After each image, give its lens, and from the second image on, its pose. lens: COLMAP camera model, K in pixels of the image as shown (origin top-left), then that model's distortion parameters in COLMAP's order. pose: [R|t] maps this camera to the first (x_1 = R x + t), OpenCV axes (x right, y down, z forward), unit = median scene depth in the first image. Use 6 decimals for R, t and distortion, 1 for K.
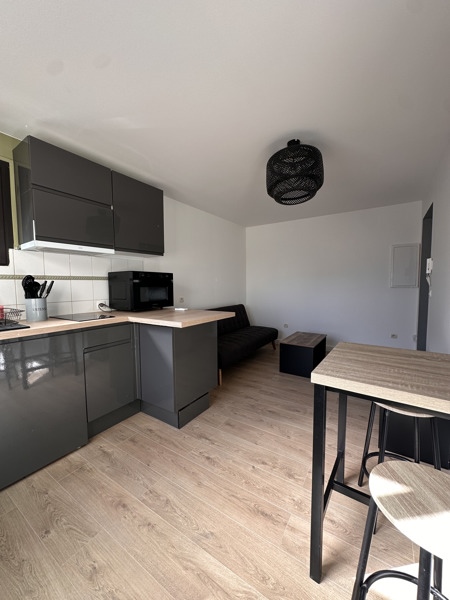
lens RADIAL K [[238.6, 0, 224.2], [0, 238.6, 298.6], [0, 0, 1]] dist [-0.001943, 0.000292]
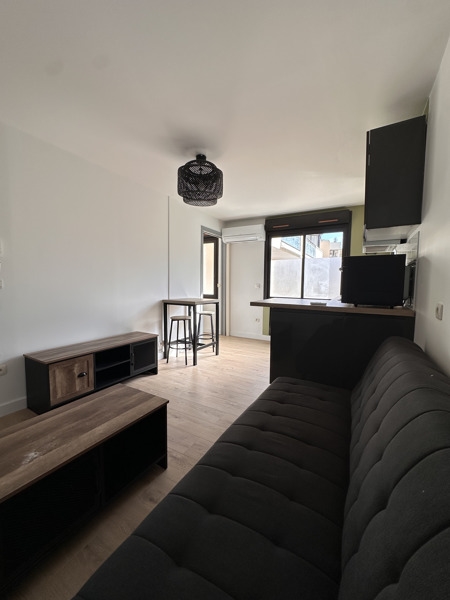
lens RADIAL K [[238.6, 0, 224.2], [0, 238.6, 298.6], [0, 0, 1]] dist [-0.001943, 0.000292]
pose [[-0.998442, 0.009147, -0.055051, 0.225796], [0.002070, 0.991869, 0.127248, -0.096362], [0.055768, 0.126935, -0.990342, 2.169169]]
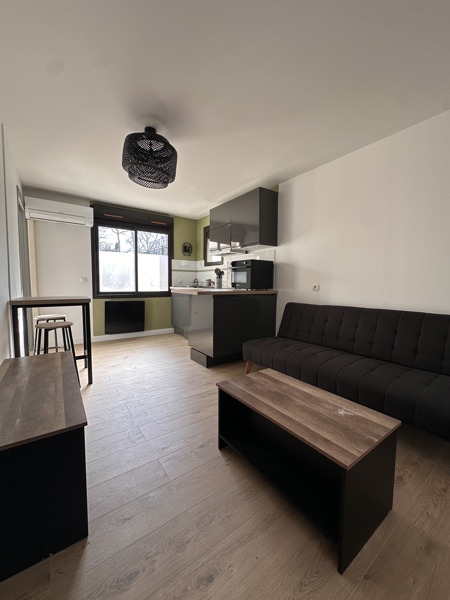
lens RADIAL K [[238.6, 0, 224.2], [0, 238.6, 298.6], [0, 0, 1]] dist [-0.001943, 0.000292]
pose [[-0.362247, 0.073018, -0.929218, 1.147924], [-0.061470, 0.992885, 0.101985, -0.038770], [0.930053, 0.094063, -0.355182, 1.656463]]
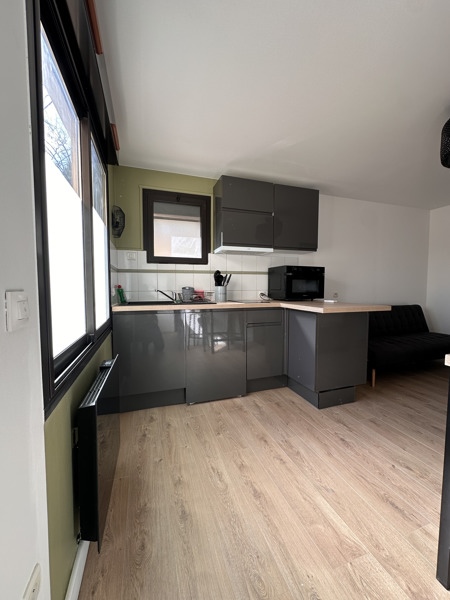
lens RADIAL K [[238.6, 0, 224.2], [0, 238.6, 298.6], [0, 0, 1]] dist [-0.001943, 0.000292]
pose [[0.789314, 0.042732, -0.612501, 0.107140], [-0.046404, 0.998874, 0.009888, 0.053749], [0.612234, 0.020618, 0.790408, -0.119490]]
